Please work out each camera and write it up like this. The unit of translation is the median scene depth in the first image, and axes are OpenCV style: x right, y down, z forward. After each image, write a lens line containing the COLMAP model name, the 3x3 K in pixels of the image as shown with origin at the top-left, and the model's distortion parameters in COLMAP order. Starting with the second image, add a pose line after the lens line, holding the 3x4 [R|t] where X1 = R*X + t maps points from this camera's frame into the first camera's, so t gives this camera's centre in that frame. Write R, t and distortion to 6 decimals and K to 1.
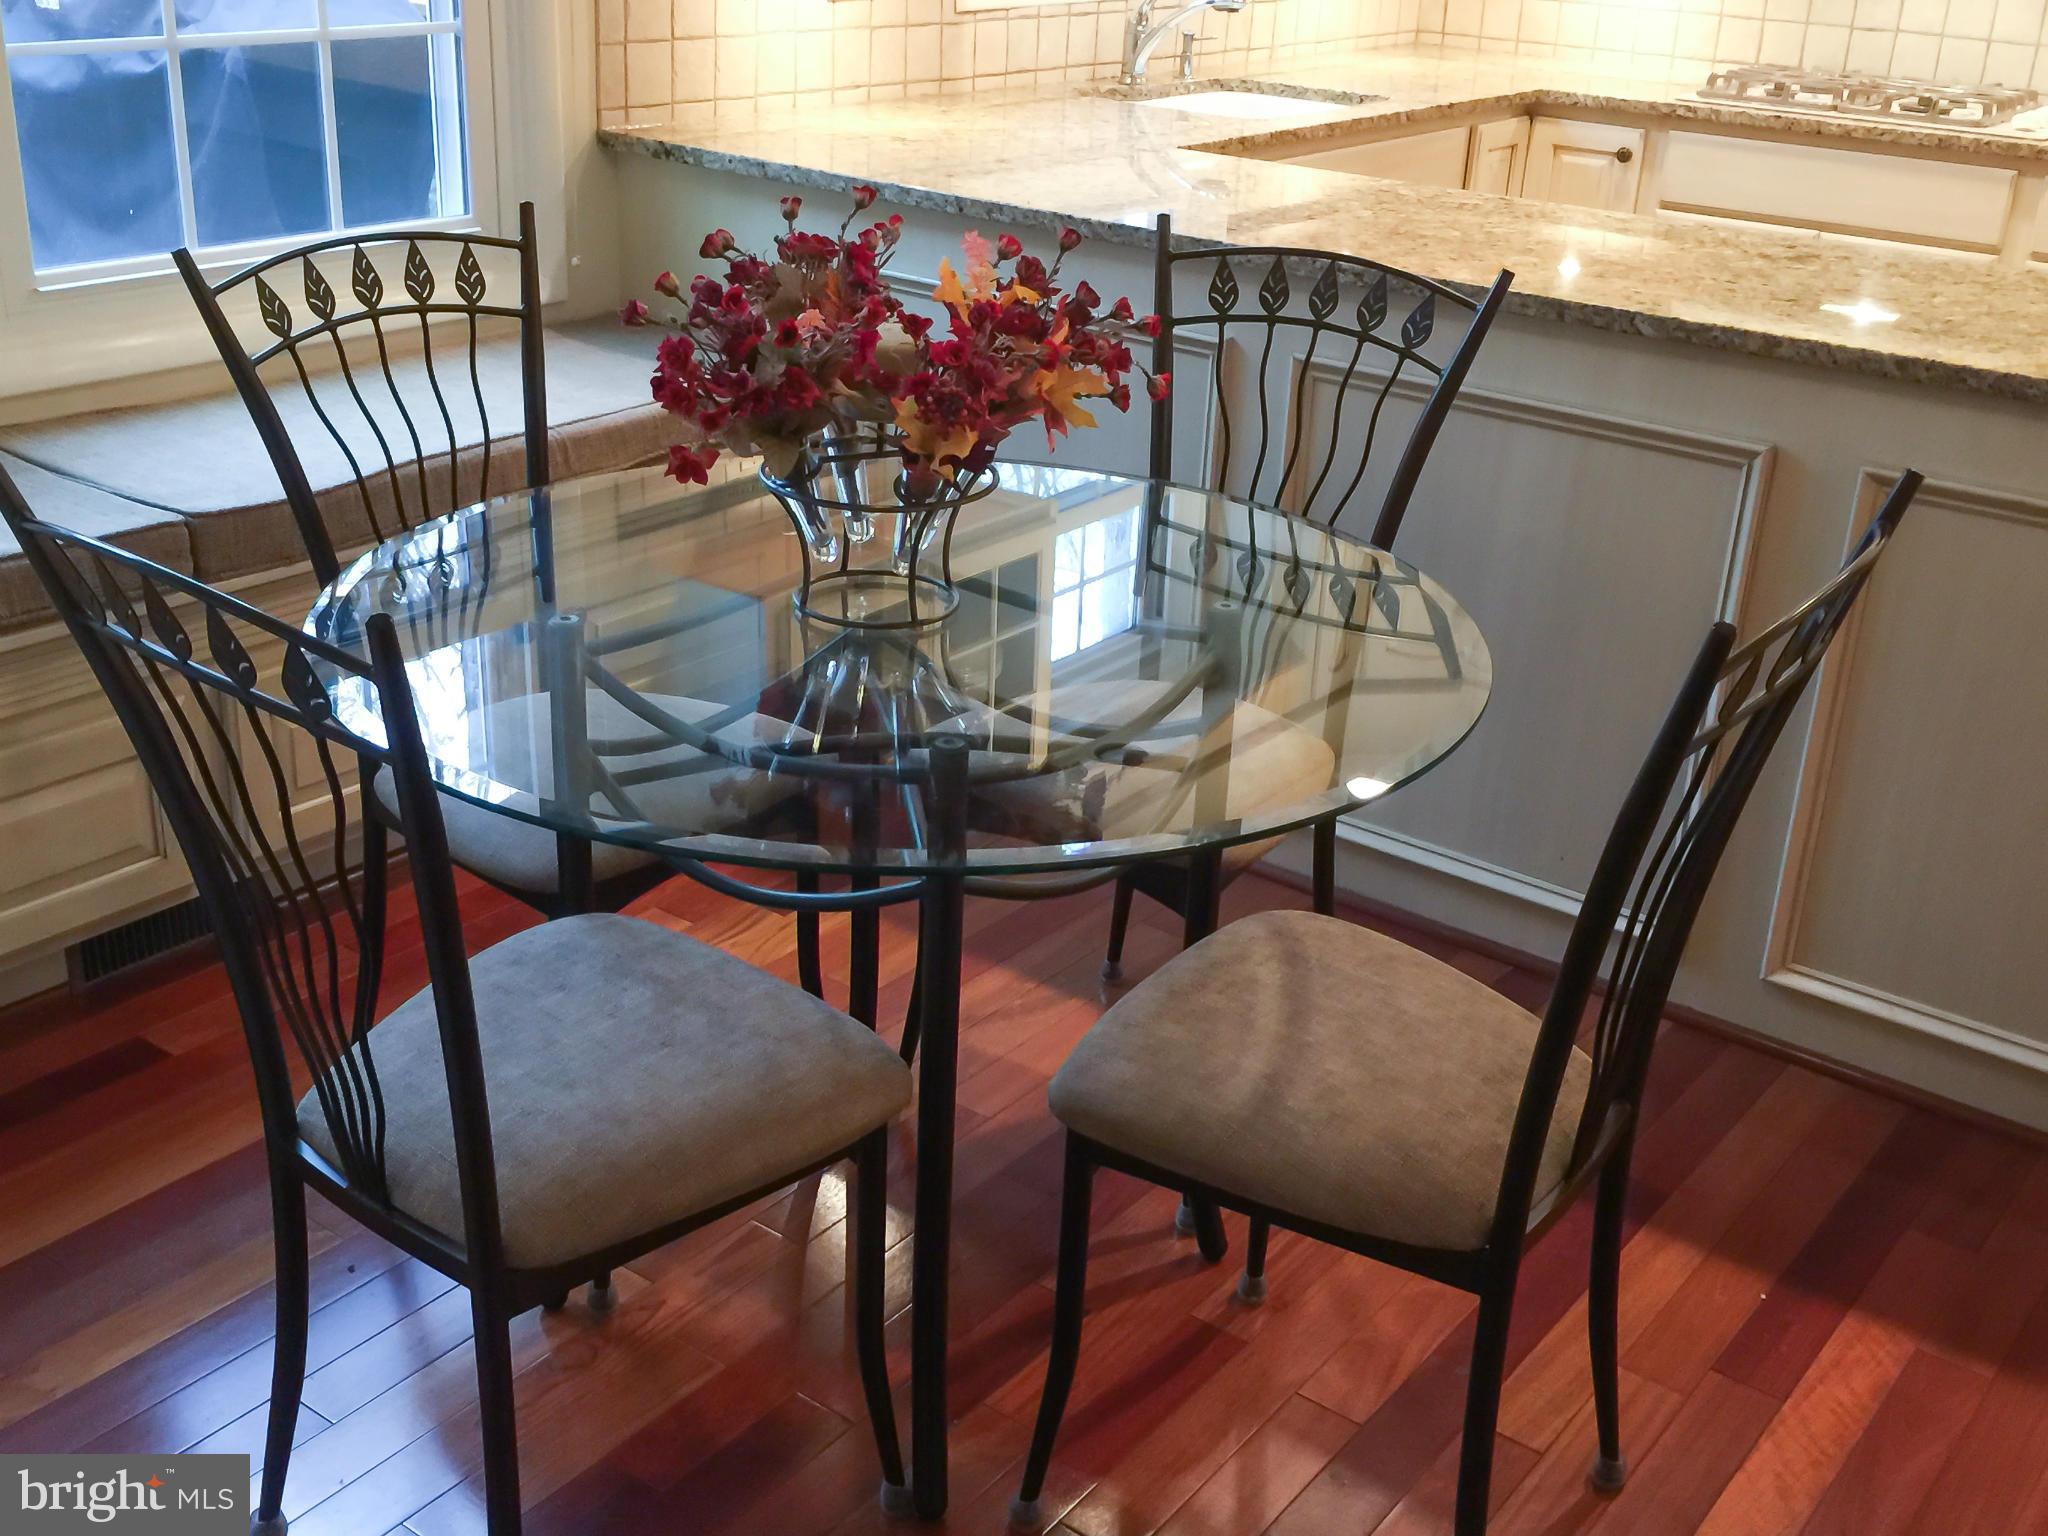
lens RADIAL K [[2213.6, 0, 1024.3], [0, 2213.6, 767.0], [0, 0, 1]] dist [0.044366, 0.000000]
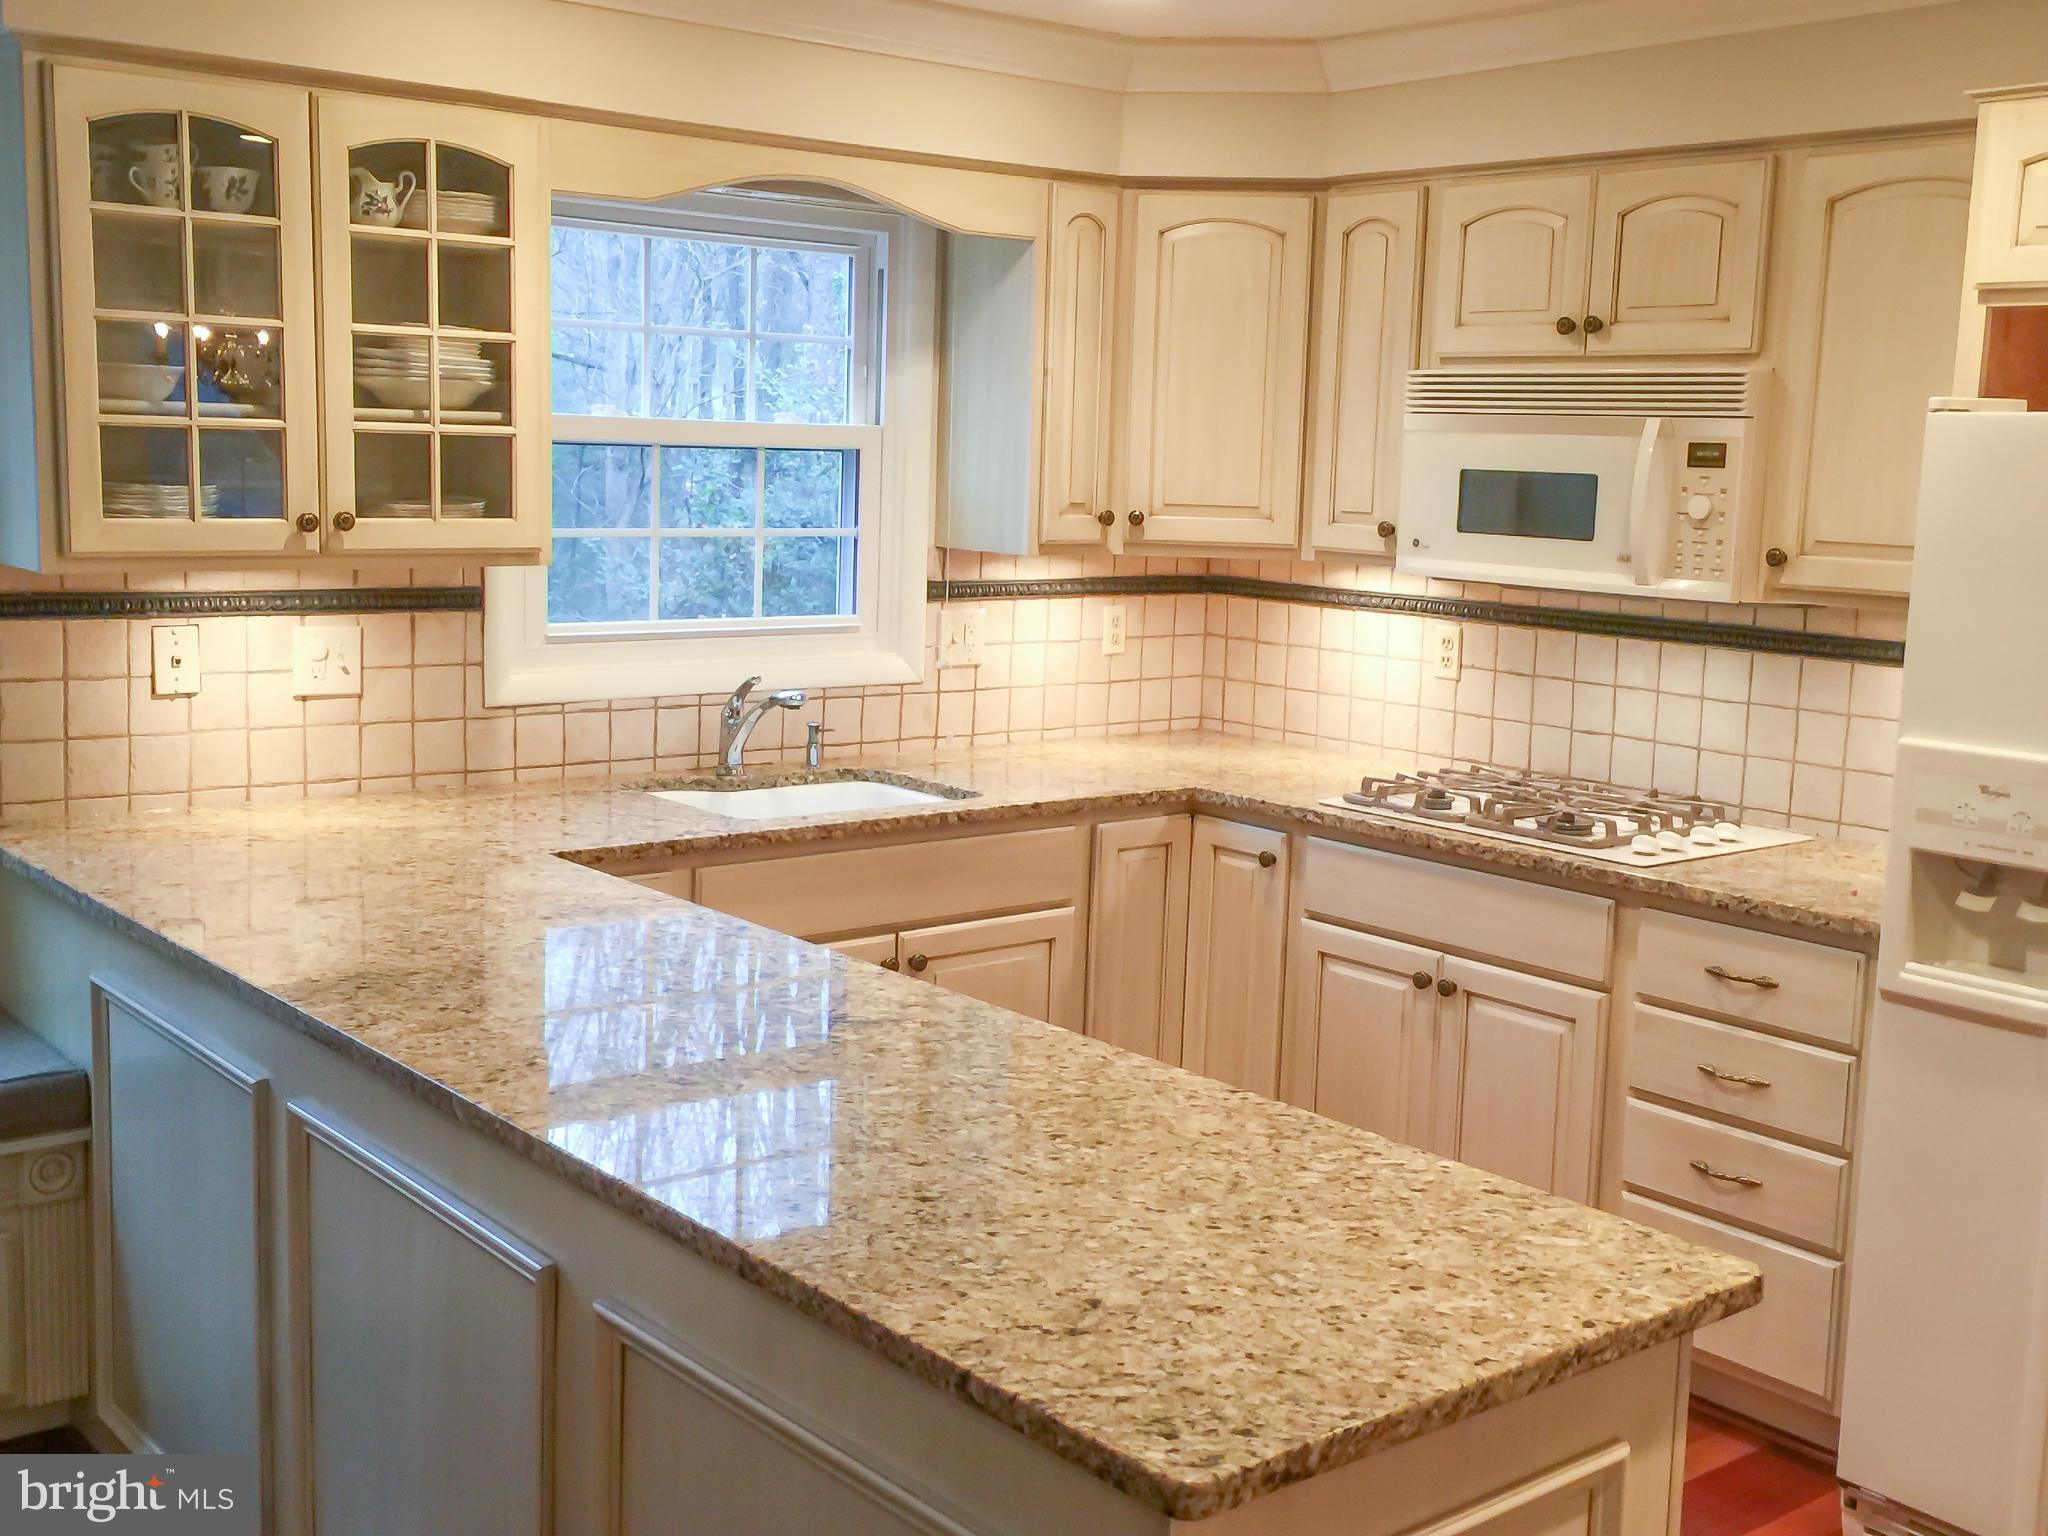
lens RADIAL K [[2213.6, 0, 1023.5], [0, 2213.6, 764.1], [0, 0, 1]] dist [0.044366, 0.000000]
pose [[0.972762, 0.018251, -0.231085, 0.390196], [-0.080378, 0.961605, -0.262405, -0.067951], [0.217423, 0.273831, 0.936880, 0.121022]]
